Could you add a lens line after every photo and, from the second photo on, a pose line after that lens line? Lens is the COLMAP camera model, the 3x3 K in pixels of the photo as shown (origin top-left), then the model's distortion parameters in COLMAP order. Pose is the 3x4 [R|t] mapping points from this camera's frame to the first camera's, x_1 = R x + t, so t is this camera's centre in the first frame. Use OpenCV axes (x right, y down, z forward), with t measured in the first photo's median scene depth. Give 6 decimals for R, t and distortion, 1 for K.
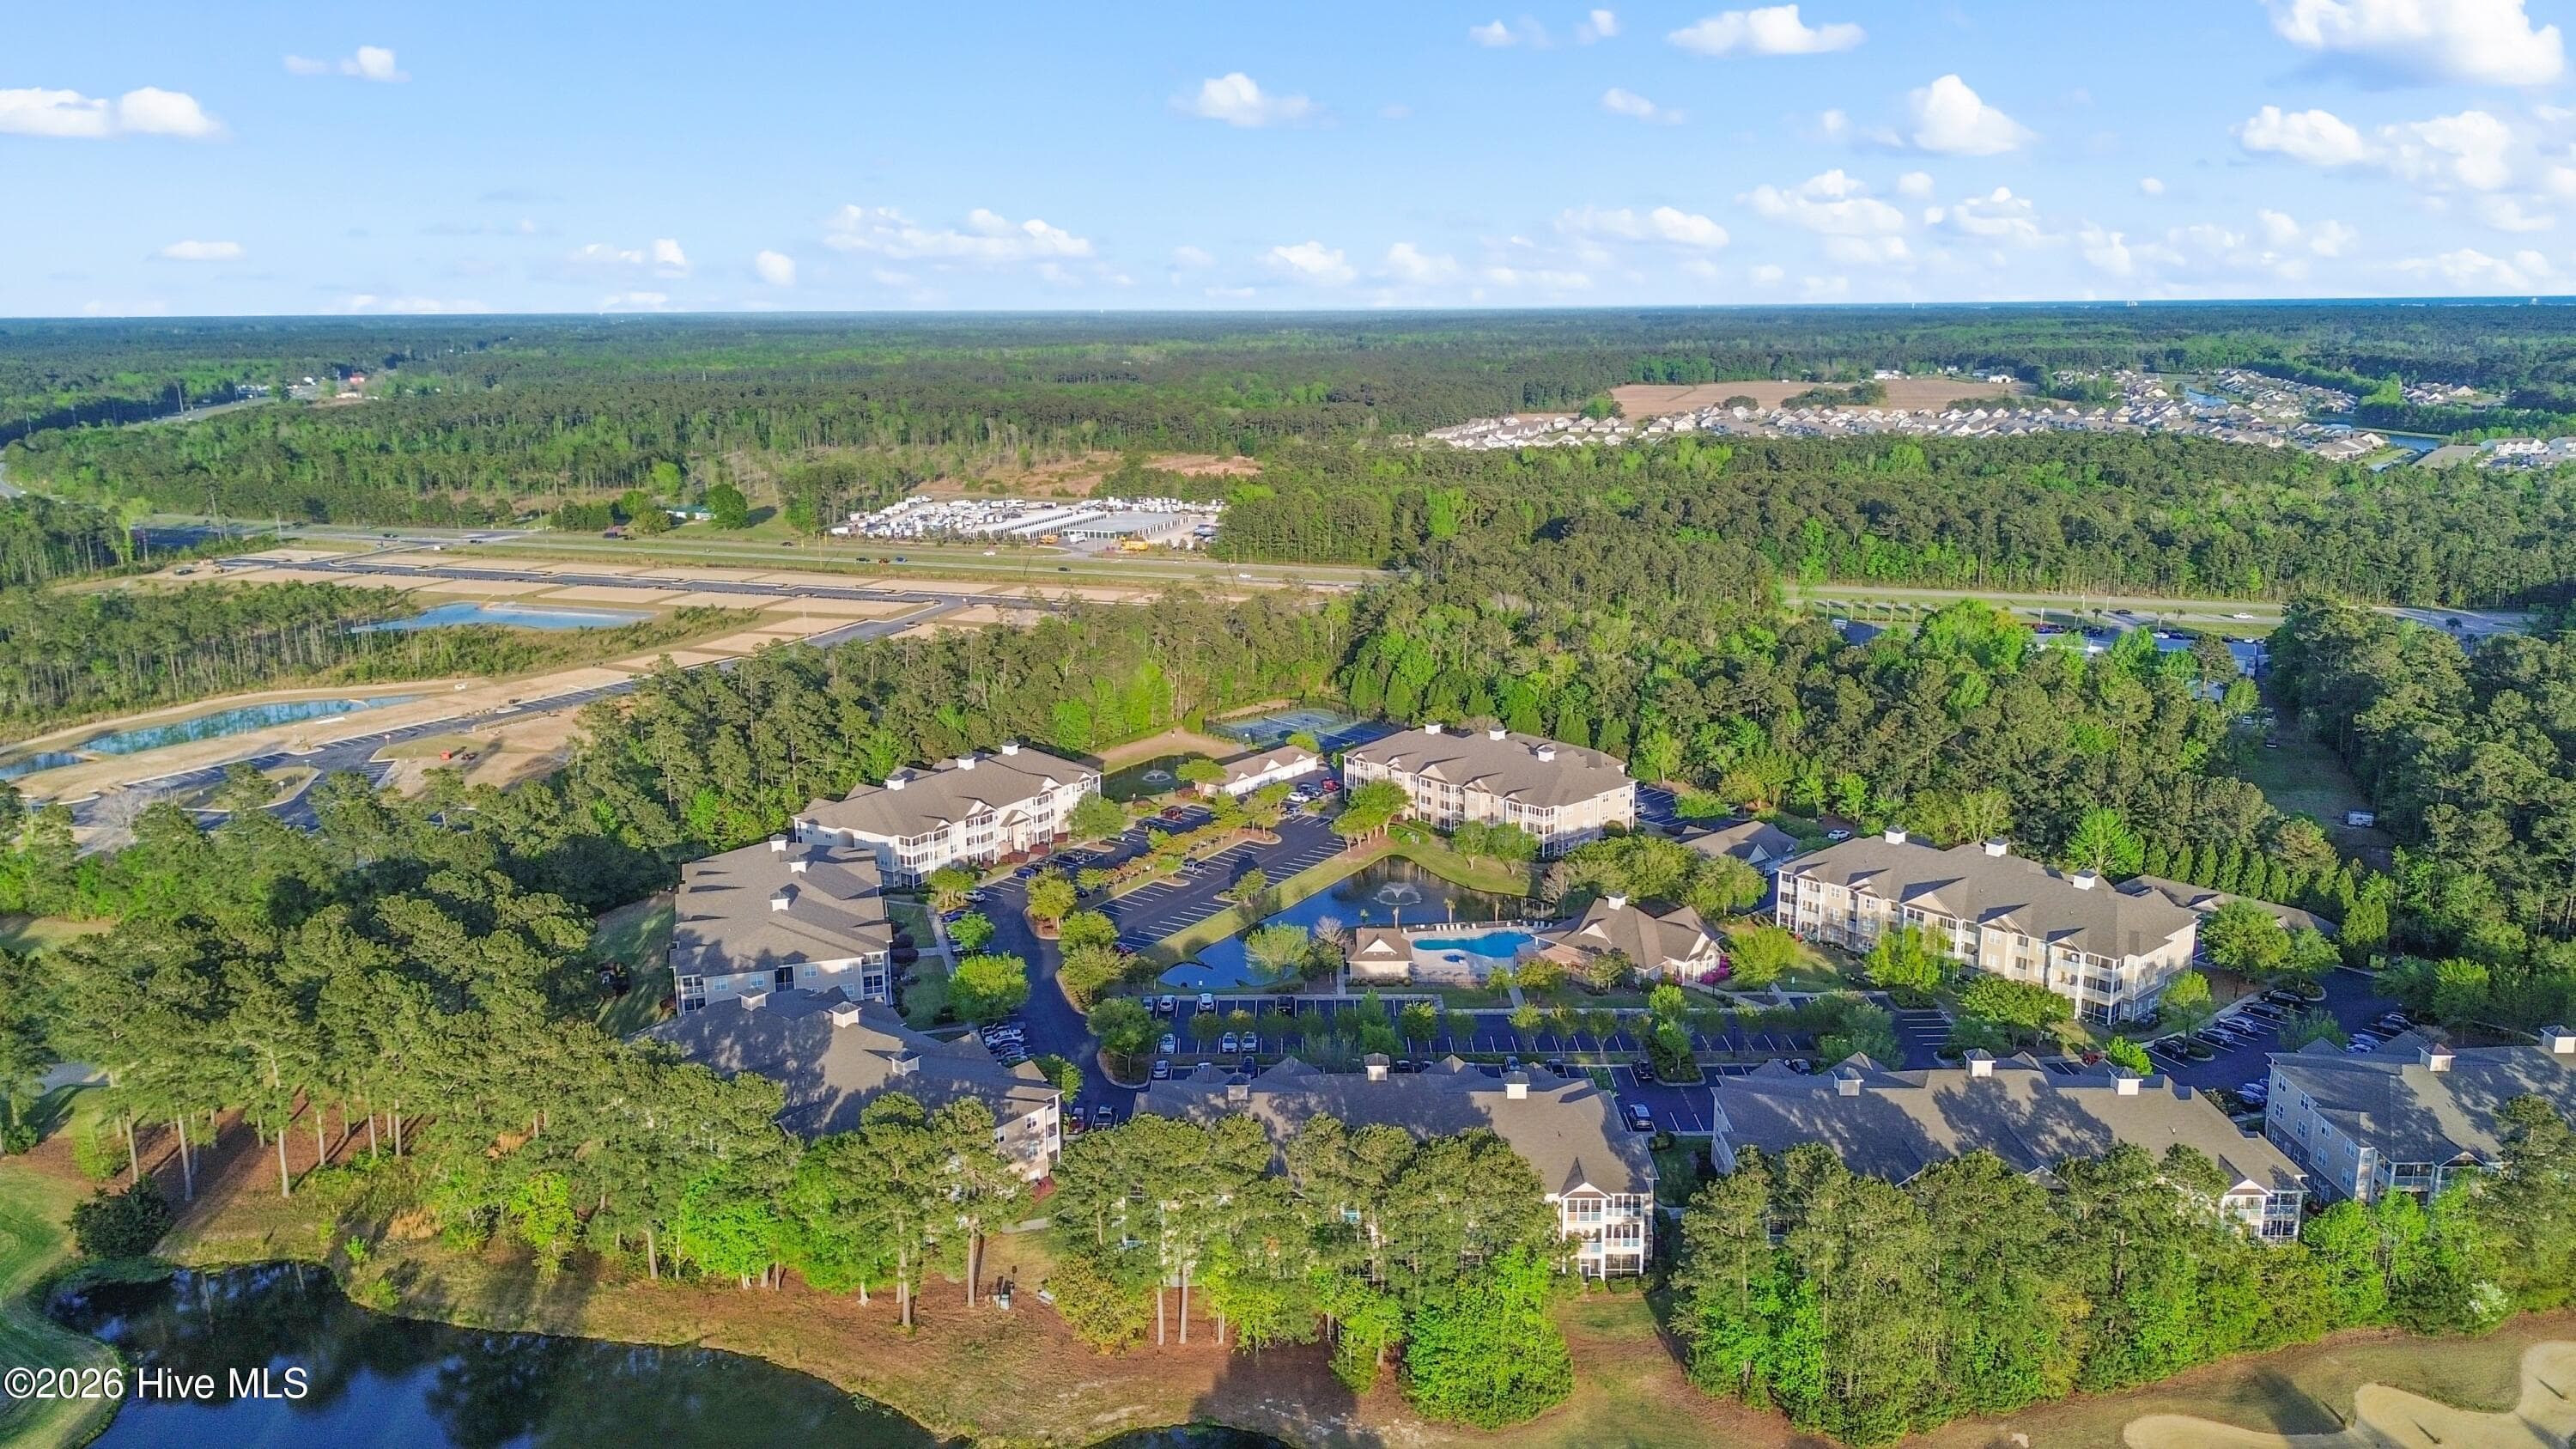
lens RADIAL K [[1808.6, 0, 1288.0], [0, 1808.6, 724.5], [0, 0, 1]] dist [0.093048, -0.116731]
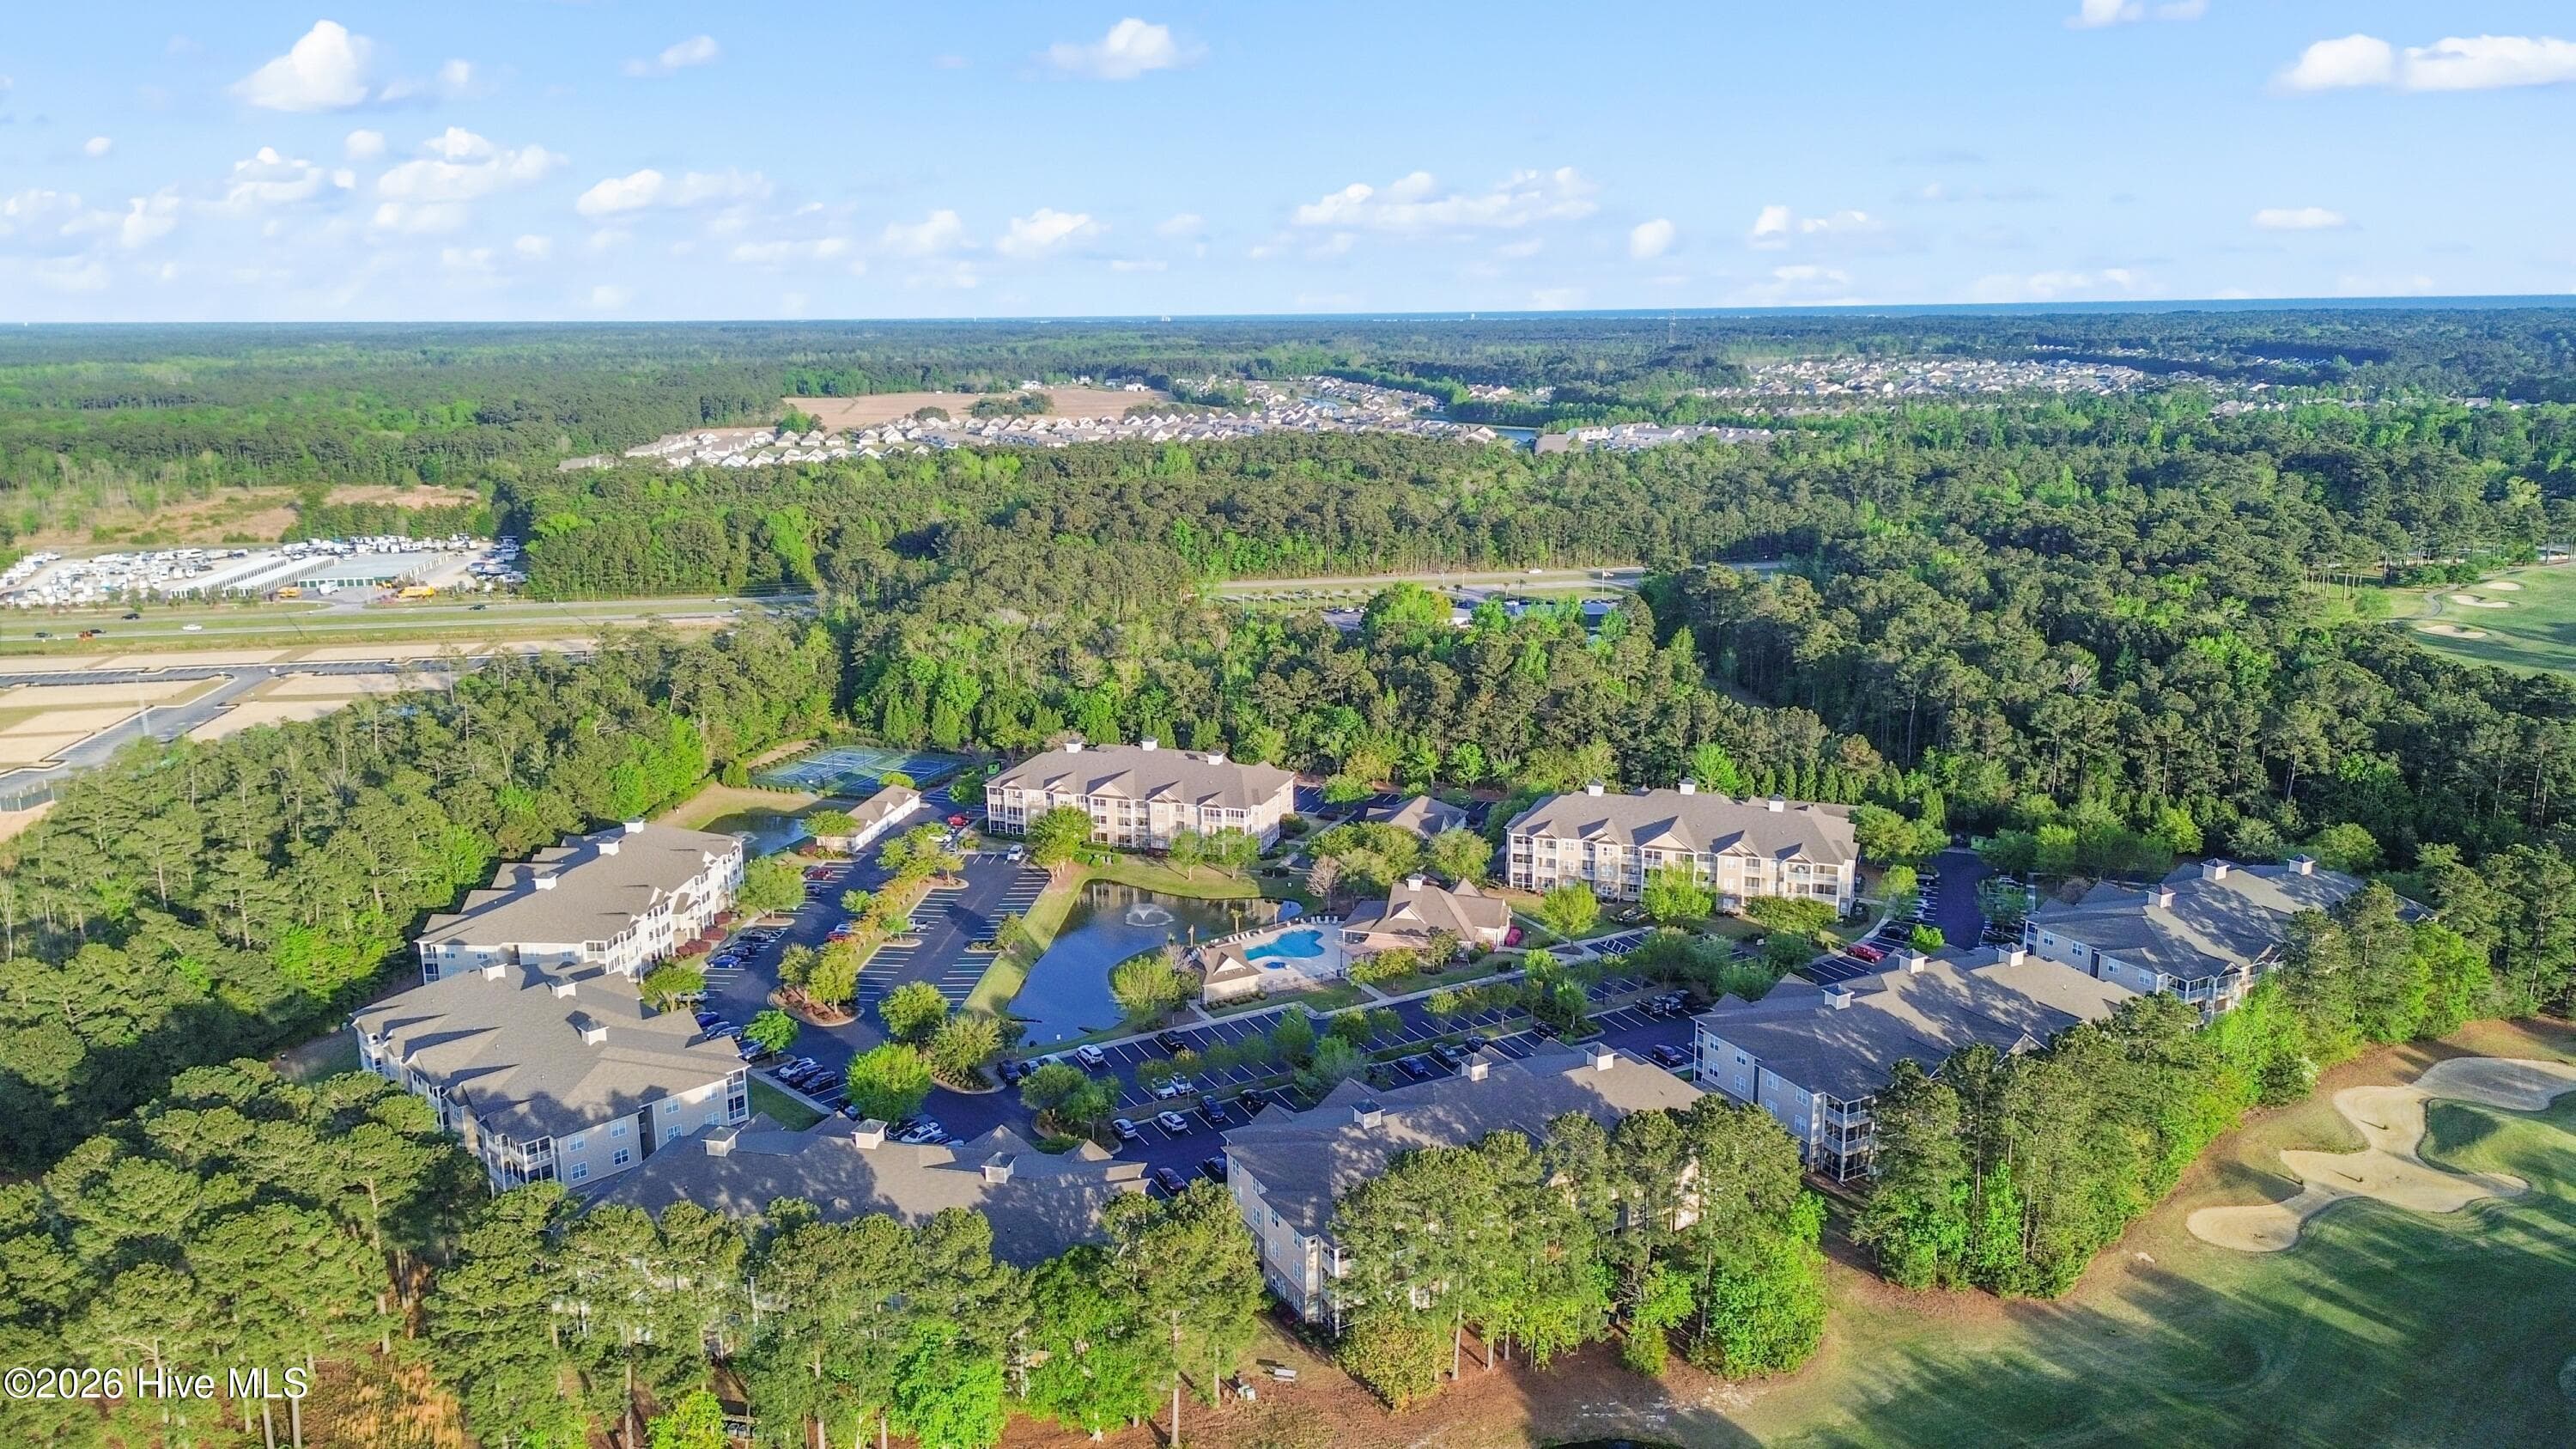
lens RADIAL K [[1808.6, 0, 1288.0], [0, 1808.6, 724.5], [0, 0, 1]] dist [0.093048, -0.116731]
pose [[0.879675, -0.107802, 0.463197, -0.279356], [0.110906, 0.993617, 0.020623, -0.017926], [-0.462464, 0.033230, 0.886015, 0.086908]]
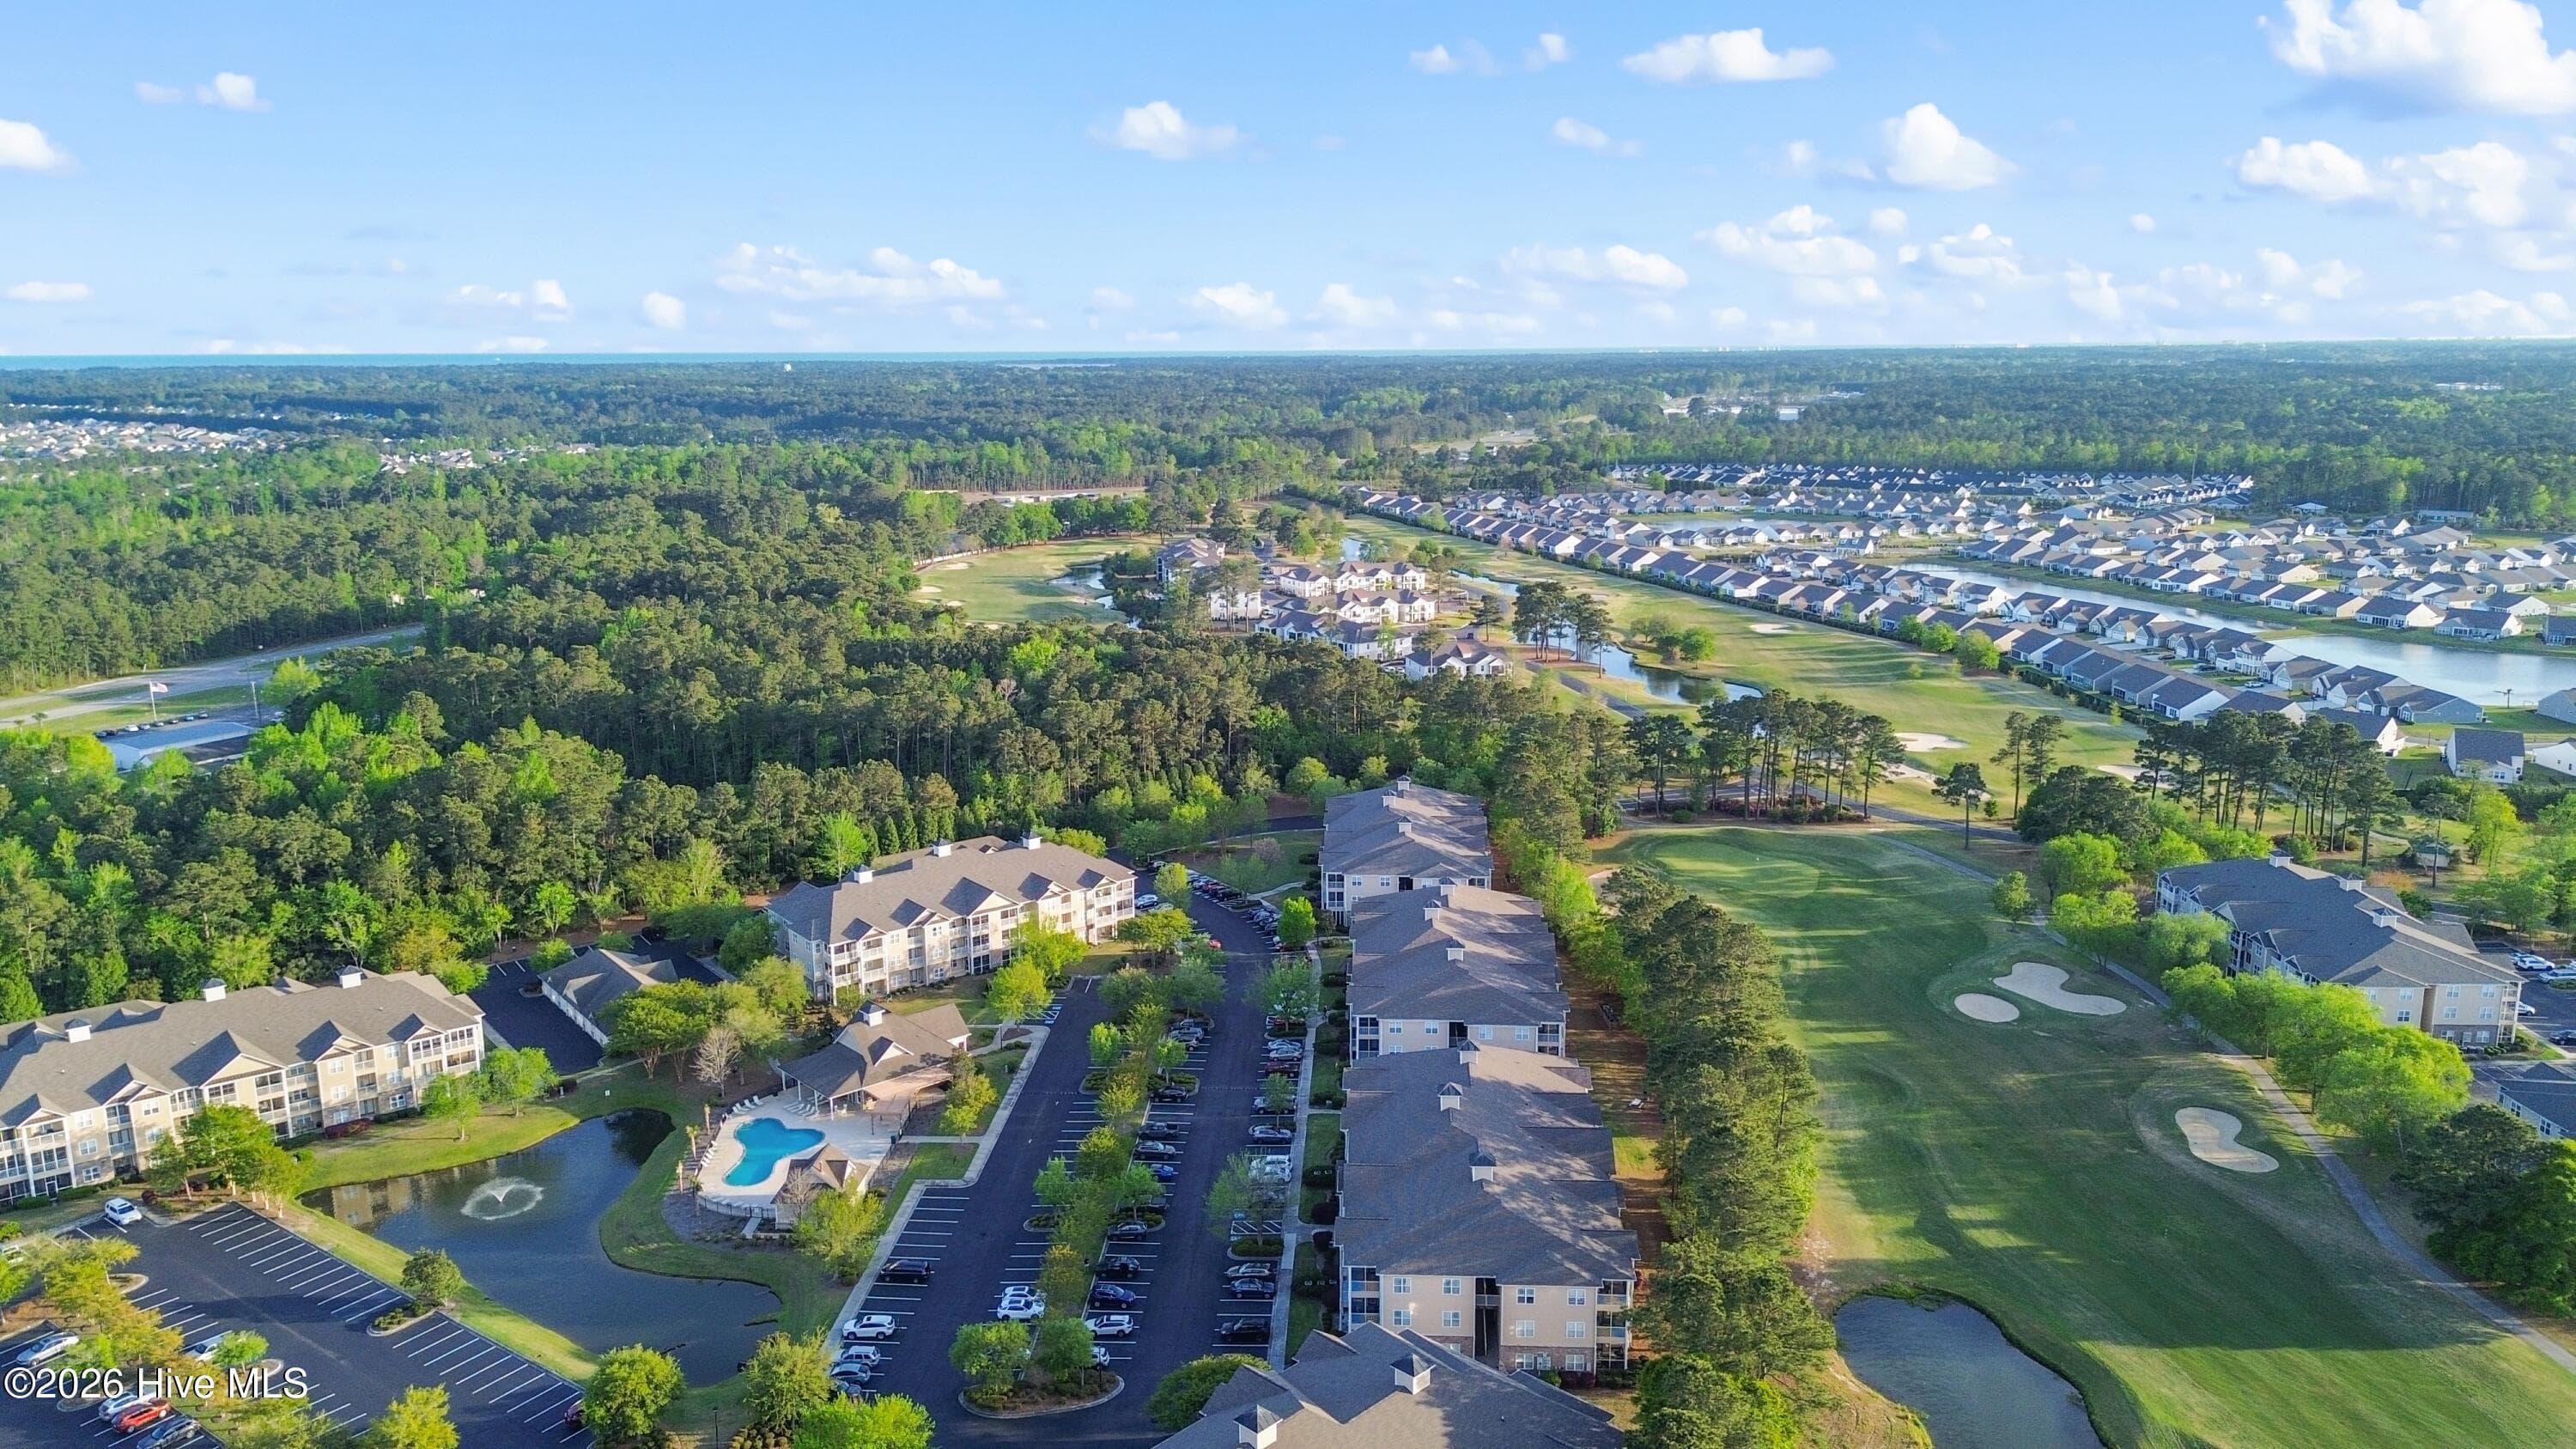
lens RADIAL K [[1808.6, 0, 1288.0], [0, 1808.6, 724.5], [0, 0, 1]] dist [0.093048, -0.116731]
pose [[0.038704, -0.196097, 0.979820, -0.516014], [0.230852, 0.955784, 0.182168, -0.121480], [-0.972219, 0.219143, 0.082262, 0.550150]]
